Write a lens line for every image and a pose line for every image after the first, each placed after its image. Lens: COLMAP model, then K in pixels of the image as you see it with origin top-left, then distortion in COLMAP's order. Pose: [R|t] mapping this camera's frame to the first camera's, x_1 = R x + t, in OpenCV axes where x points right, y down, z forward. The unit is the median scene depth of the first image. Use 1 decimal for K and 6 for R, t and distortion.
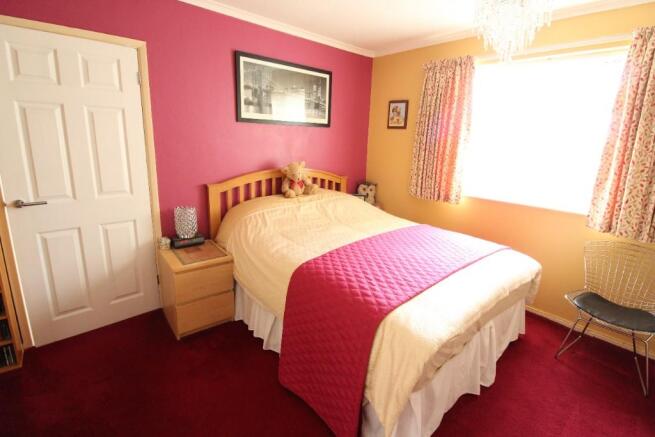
lens RADIAL K [[305.7, 0, 328.5], [0, 305.7, 206.5], [0, 0, 1]] dist [0.001414, -0.012203]
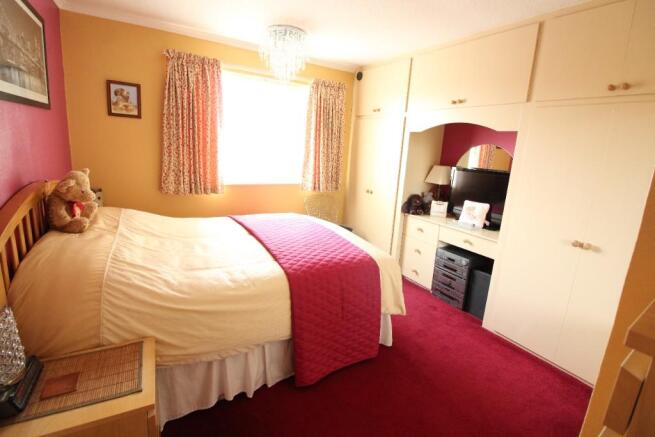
lens RADIAL K [[305.7, 0, 328.5], [0, 305.7, 206.5], [0, 0, 1]] dist [0.001414, -0.012203]
pose [[0.188090, -0.214672, 0.958404, -0.521132], [0.154525, 0.970135, 0.186974, -0.096256], [-0.969920, 0.112930, 0.215645, 0.344513]]
